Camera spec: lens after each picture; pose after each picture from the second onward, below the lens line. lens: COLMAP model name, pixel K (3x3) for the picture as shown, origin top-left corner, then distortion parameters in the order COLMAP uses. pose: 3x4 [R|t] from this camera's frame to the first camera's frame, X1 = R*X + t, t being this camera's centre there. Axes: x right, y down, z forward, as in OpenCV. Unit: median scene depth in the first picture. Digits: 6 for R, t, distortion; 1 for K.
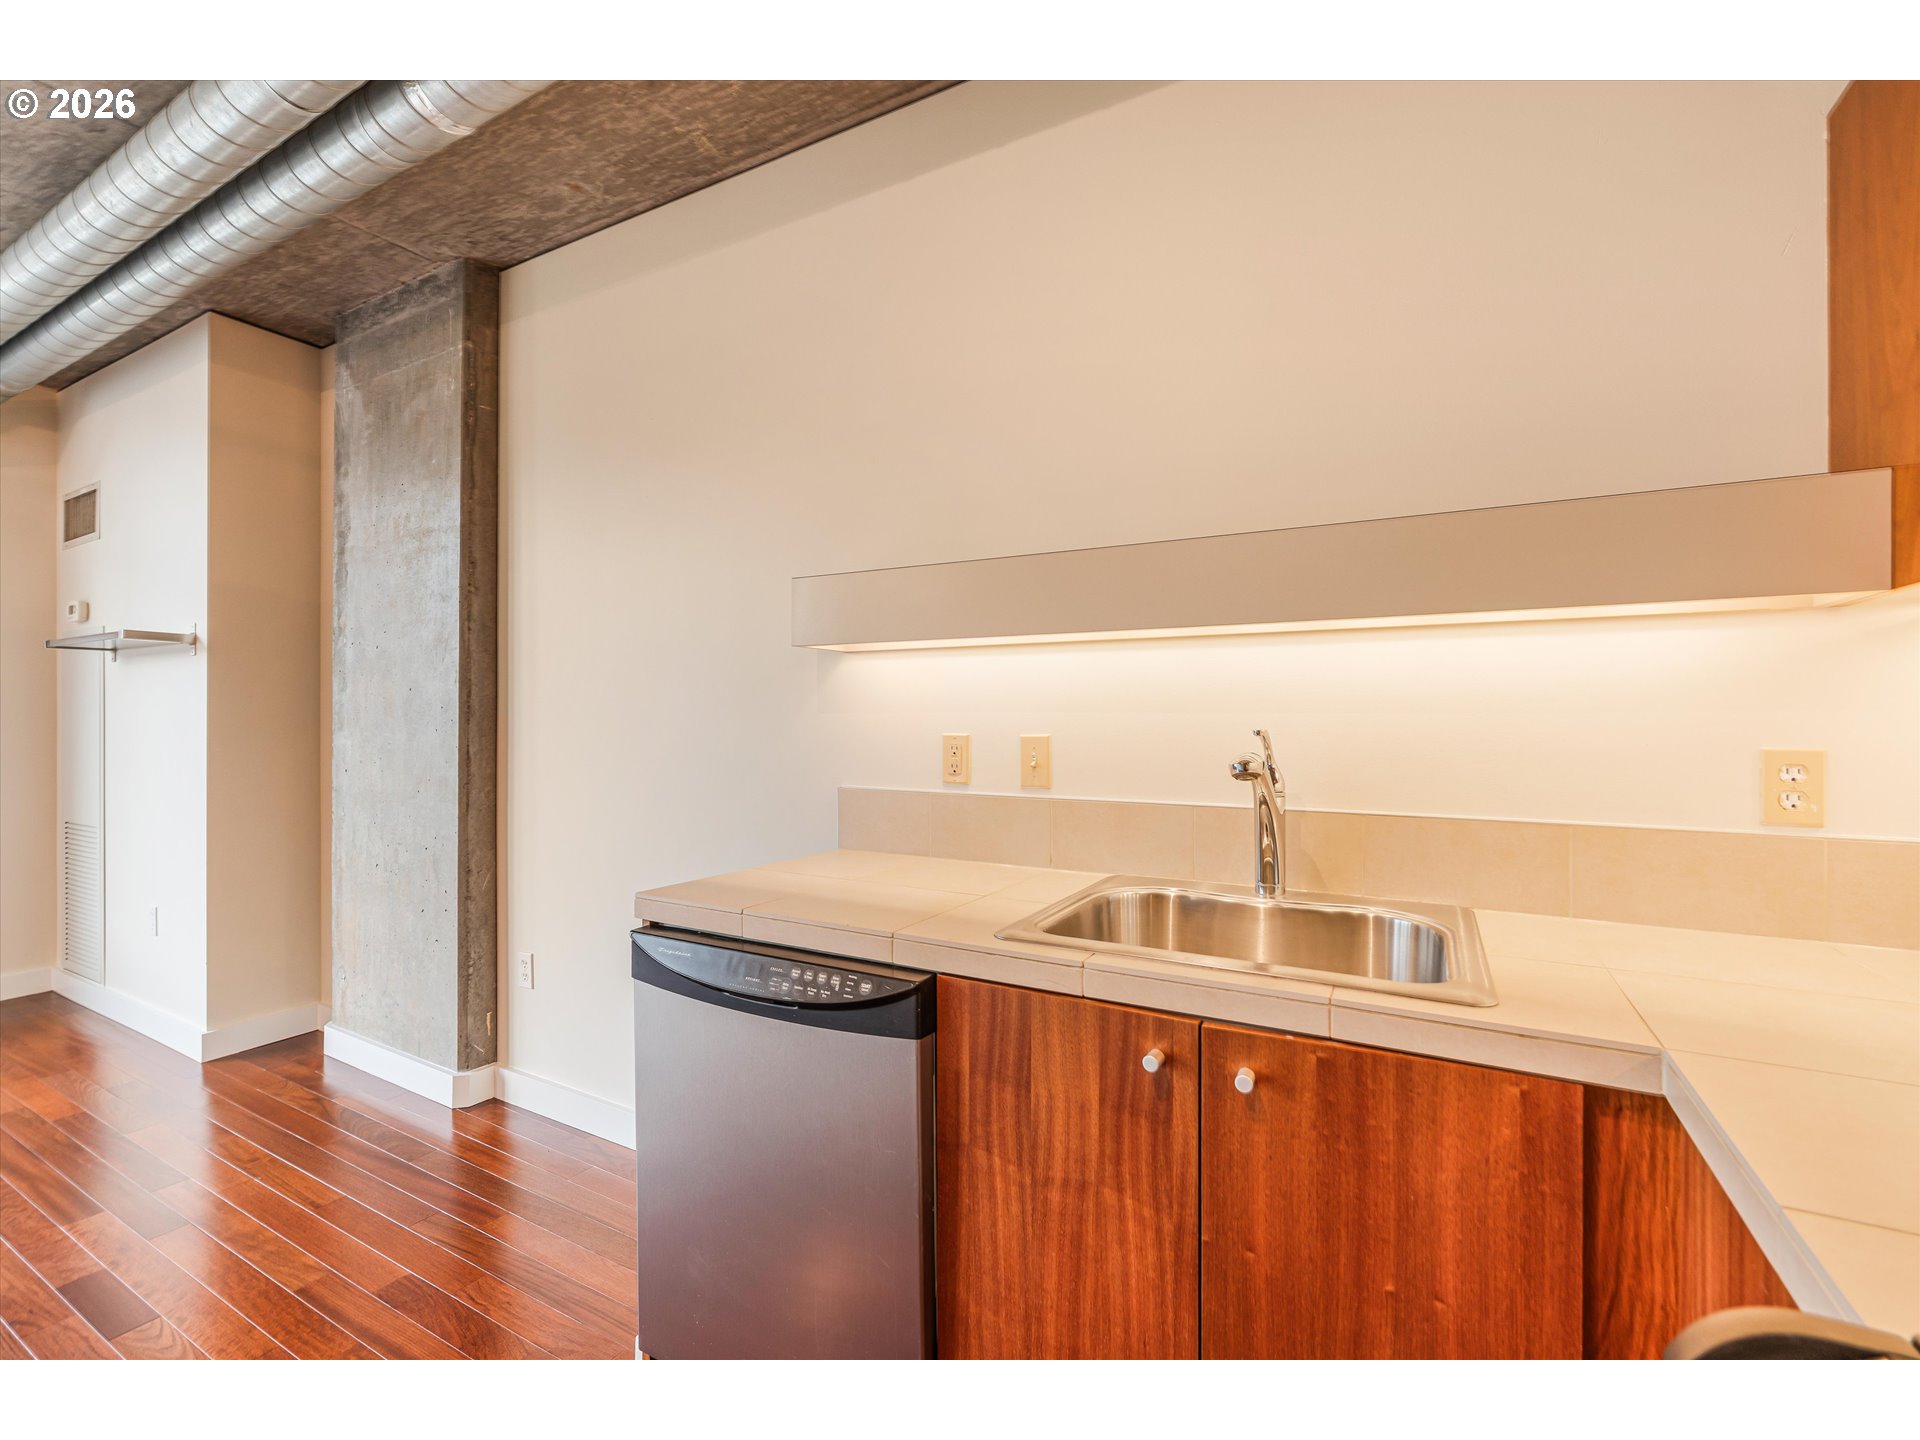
lens RADIAL K [[842.8, 0, 955.8], [0, 842.8, 716.4], [0, 0, 1]] dist [-0.005537, 0.001059]
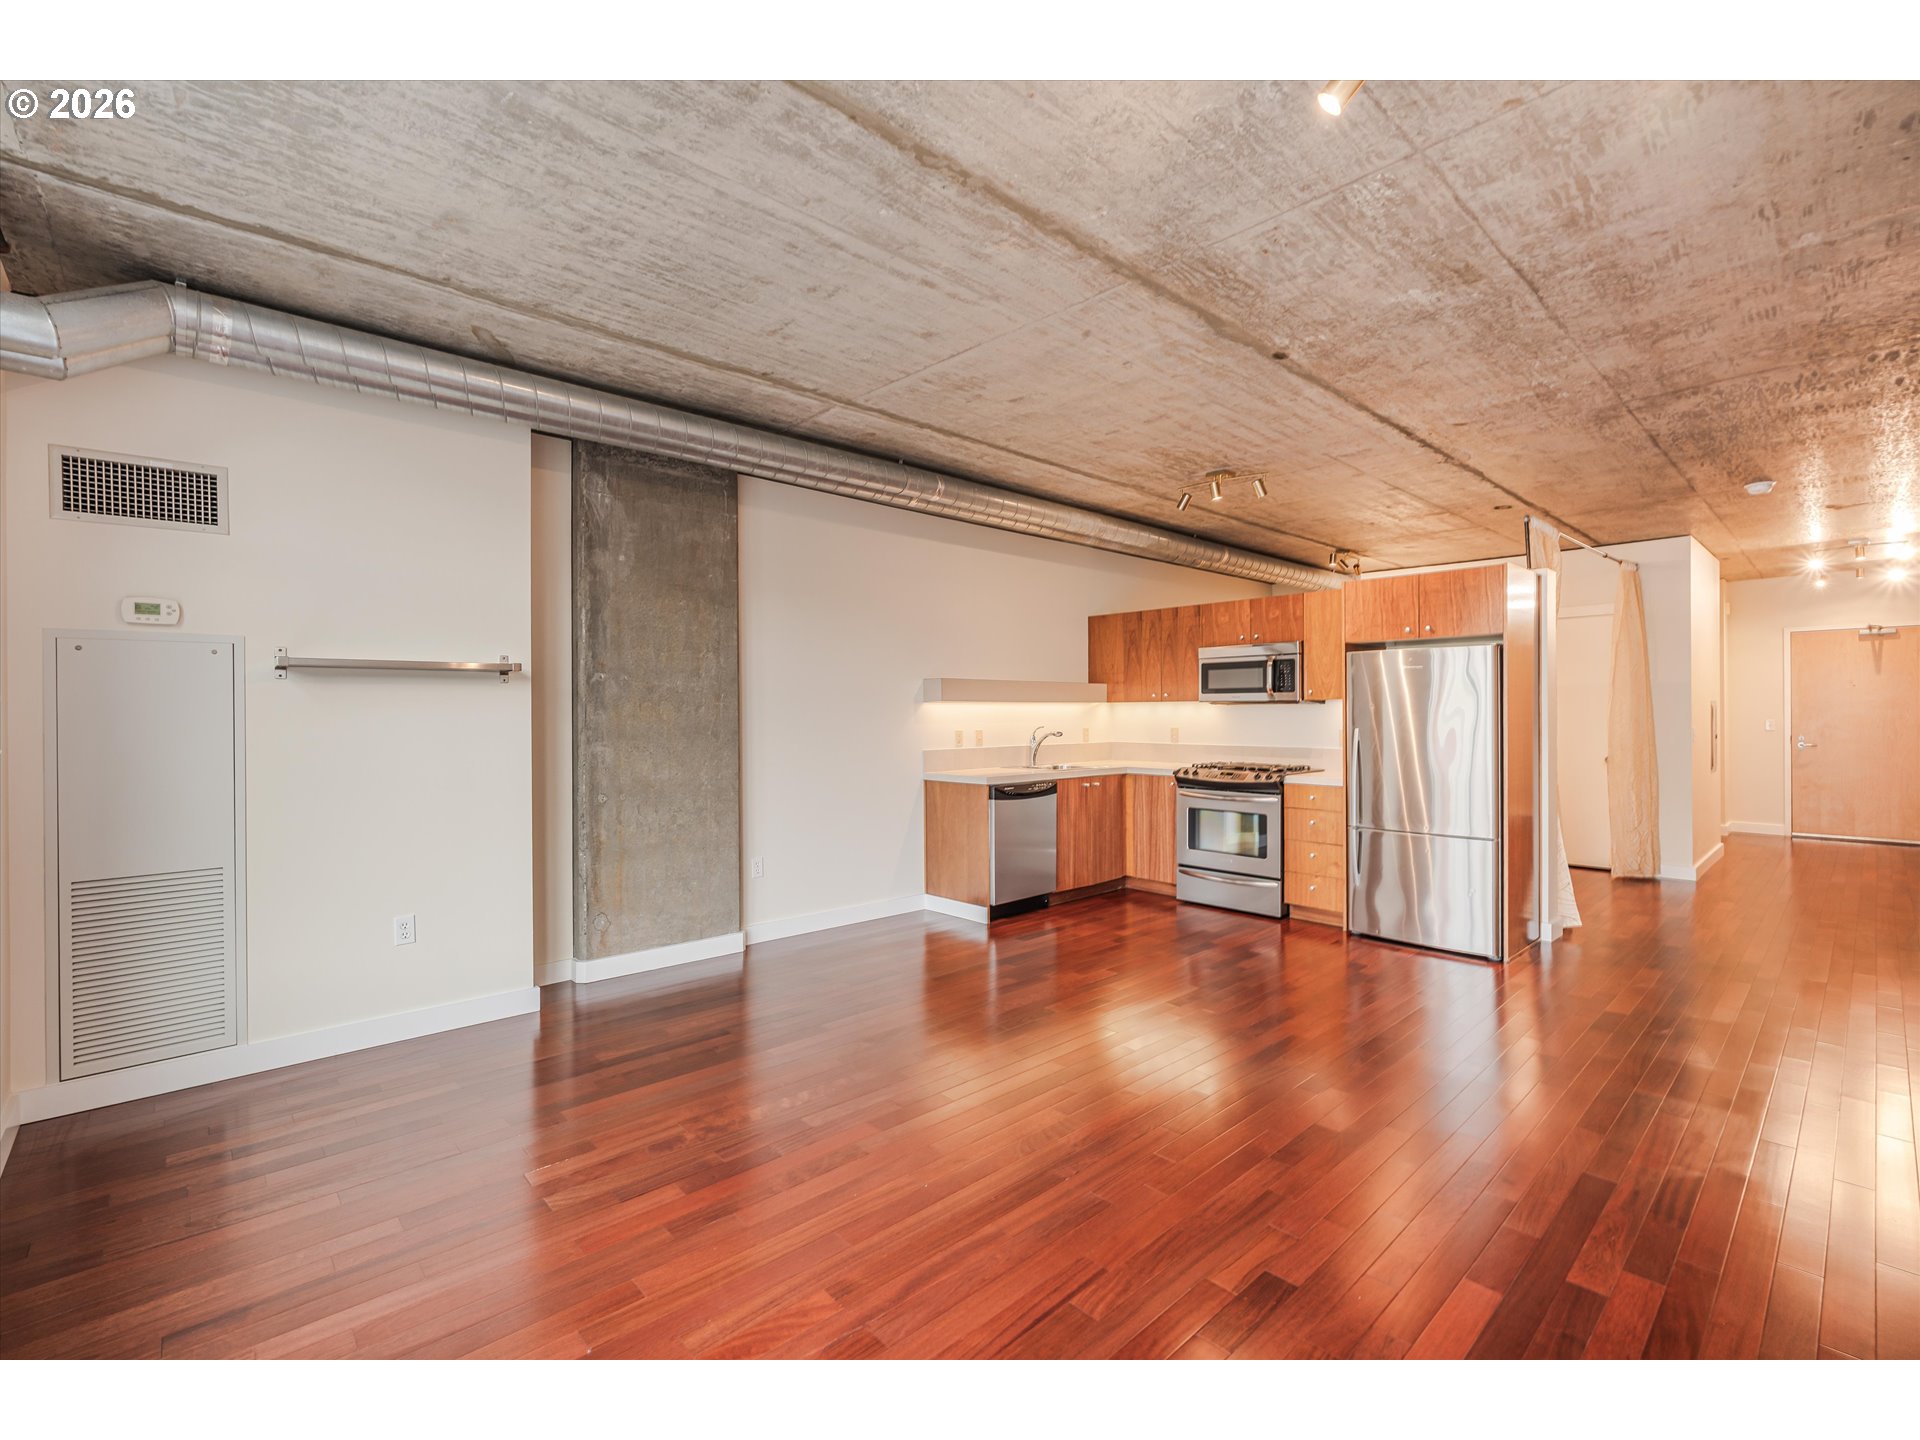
lens RADIAL K [[842.8, 0, 962.9], [0, 842.8, 717.3], [0, 0, 1]] dist [-0.005537, 0.001059]
pose [[0.315090, -0.008407, 0.949025, -4.842418], [0.001830, 0.999964, 0.008250, -0.086339], [-0.949060, -0.000862, 0.315094, 0.002564]]
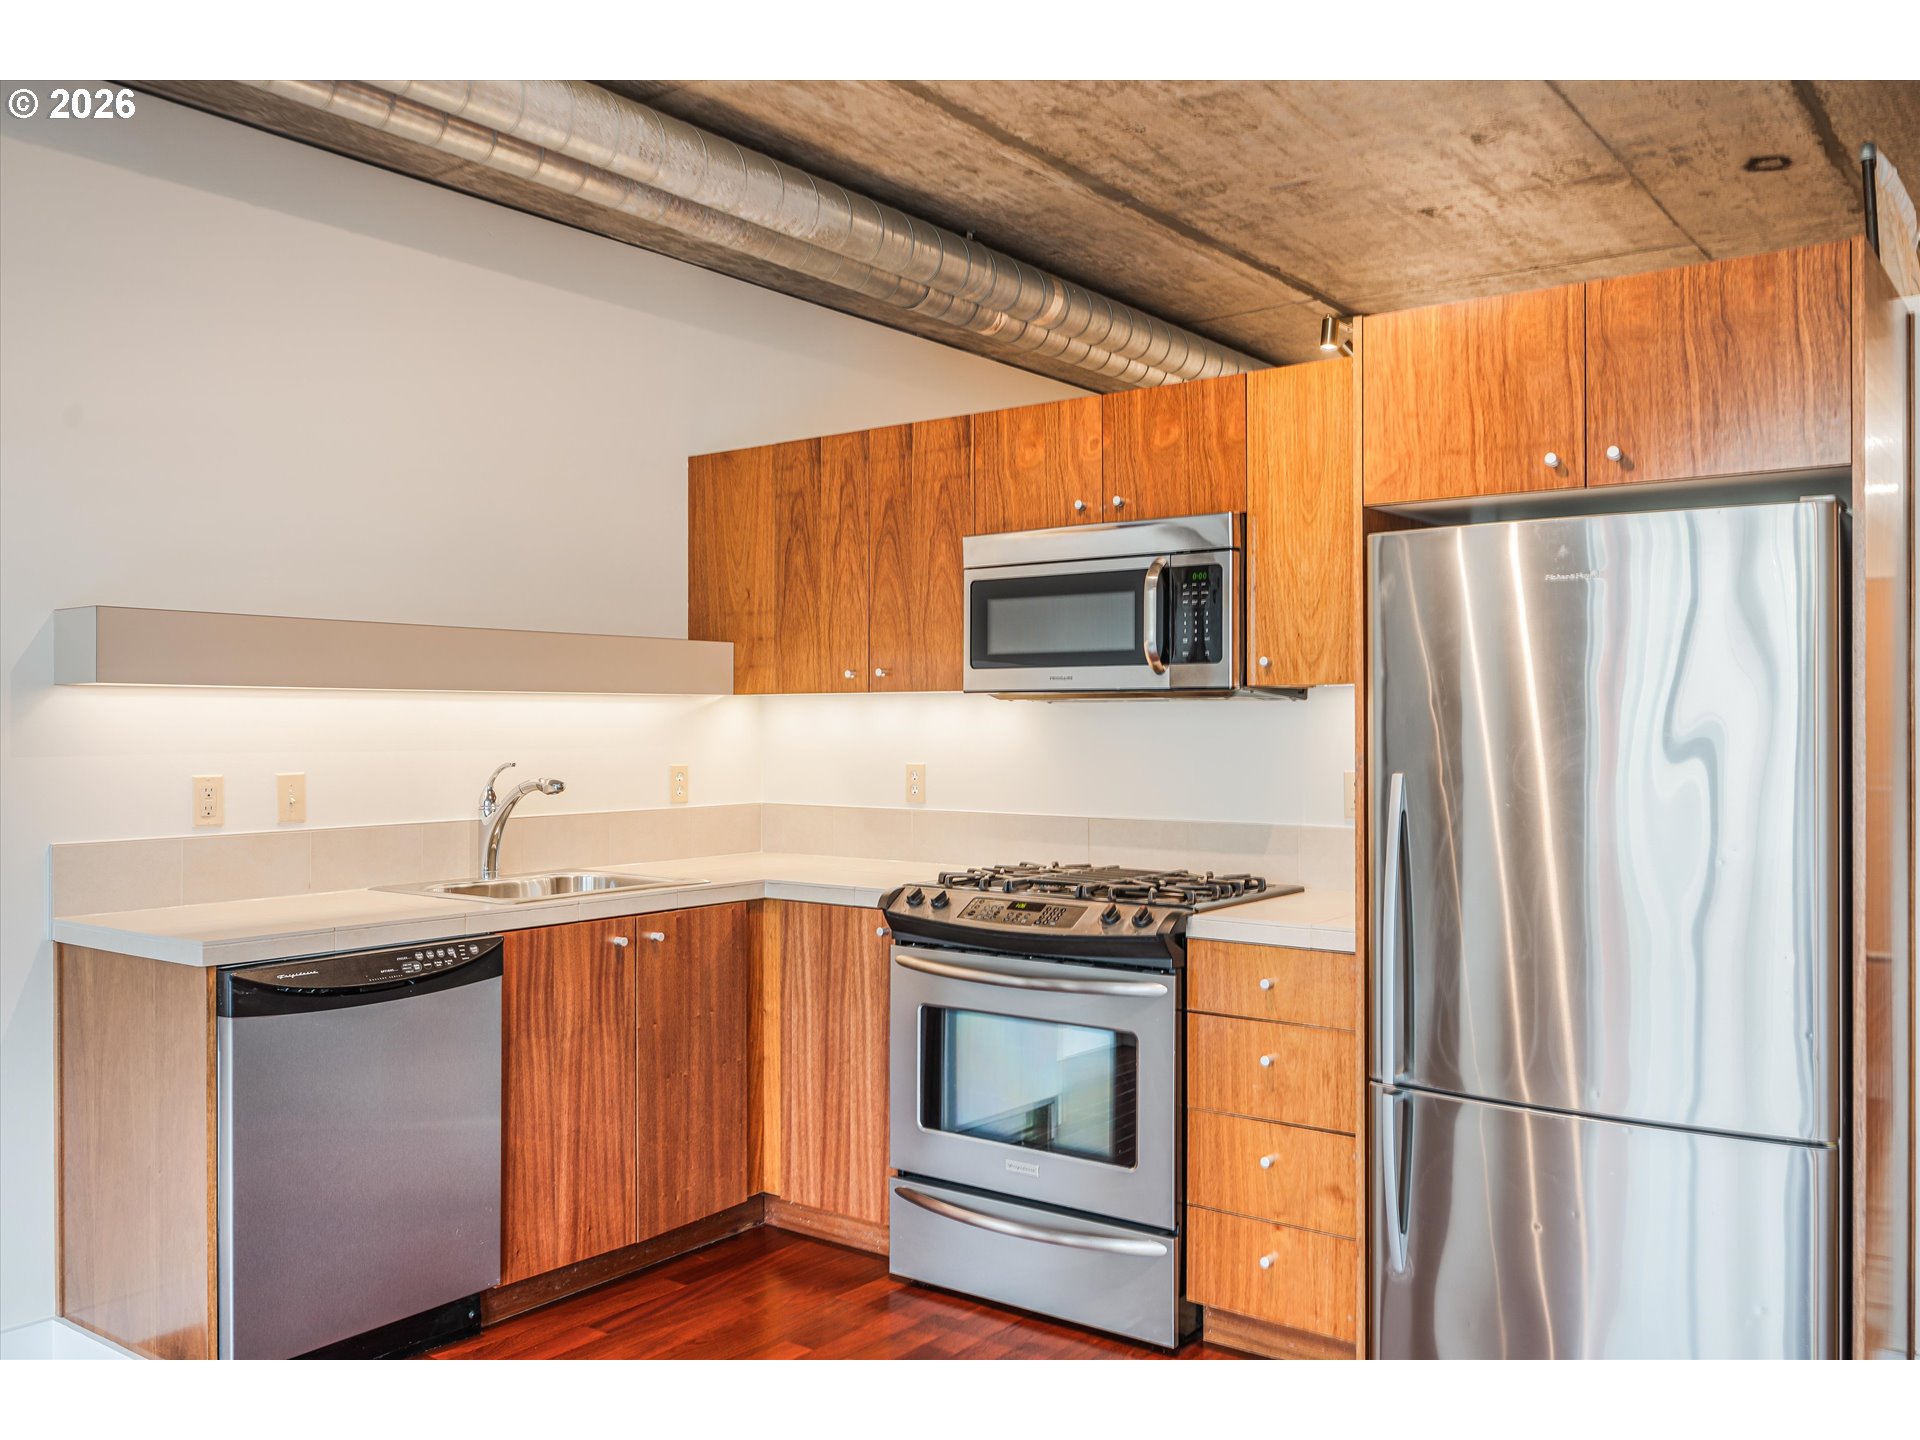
lens RADIAL K [[1566.5, 0, 954.3], [0, 1566.5, 721.8], [0, 0, 1]] dist [0.007965, 0.008152]
pose [[0.140148, -0.001119, 0.990130, -2.769098], [-0.002104, 0.999997, 0.001428, -0.076188], [-0.990128, -0.002283, 0.140145, -0.194647]]
